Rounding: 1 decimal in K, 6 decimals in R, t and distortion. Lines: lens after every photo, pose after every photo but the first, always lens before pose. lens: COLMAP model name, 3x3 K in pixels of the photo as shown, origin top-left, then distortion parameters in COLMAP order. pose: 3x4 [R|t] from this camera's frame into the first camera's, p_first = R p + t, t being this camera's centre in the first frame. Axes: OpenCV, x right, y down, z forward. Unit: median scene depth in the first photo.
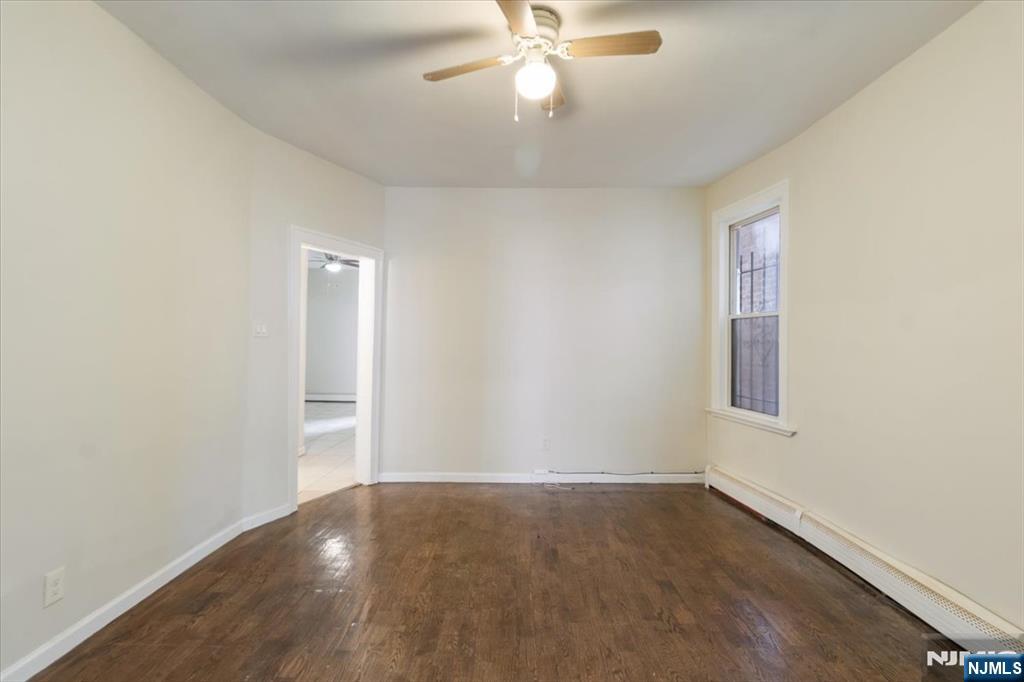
lens RADIAL K [[476.8, 0, 512.0], [0, 476.8, 341.0], [0, 0, 1]] dist [0.001037, 0.000030]
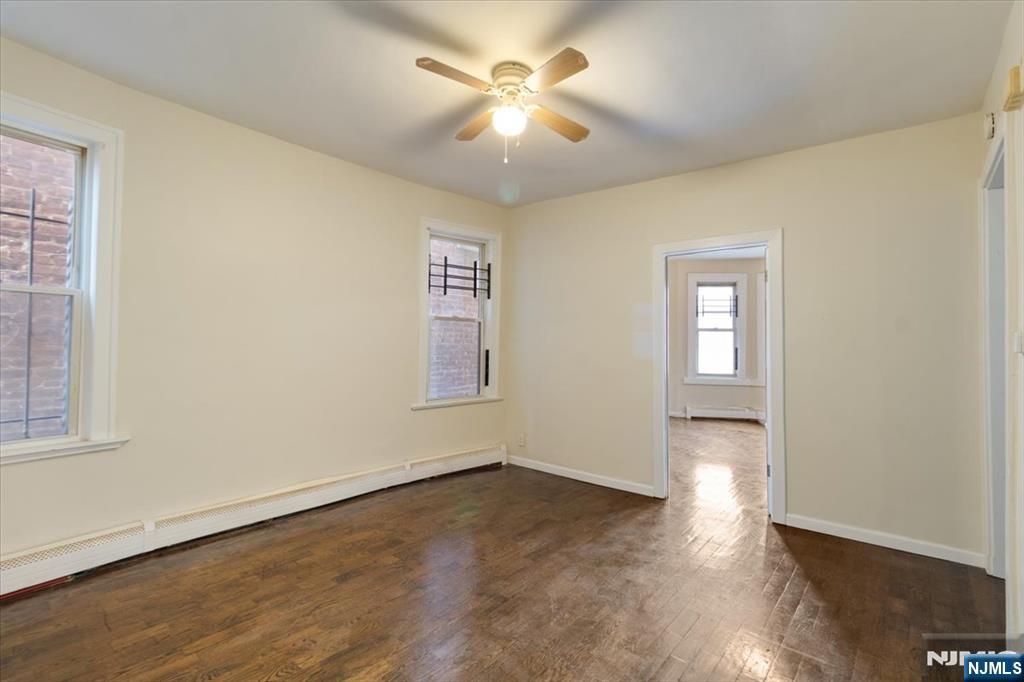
lens RADIAL K [[476.8, 0, 512.0], [0, 476.8, 341.0], [0, 0, 1]] dist [0.001037, 0.000030]
pose [[-0.776623, -0.017400, 0.629725, -0.593732], [-0.033456, 0.999347, -0.013648, 0.013236], [-0.629076, -0.031668, -0.776698, 1.610645]]
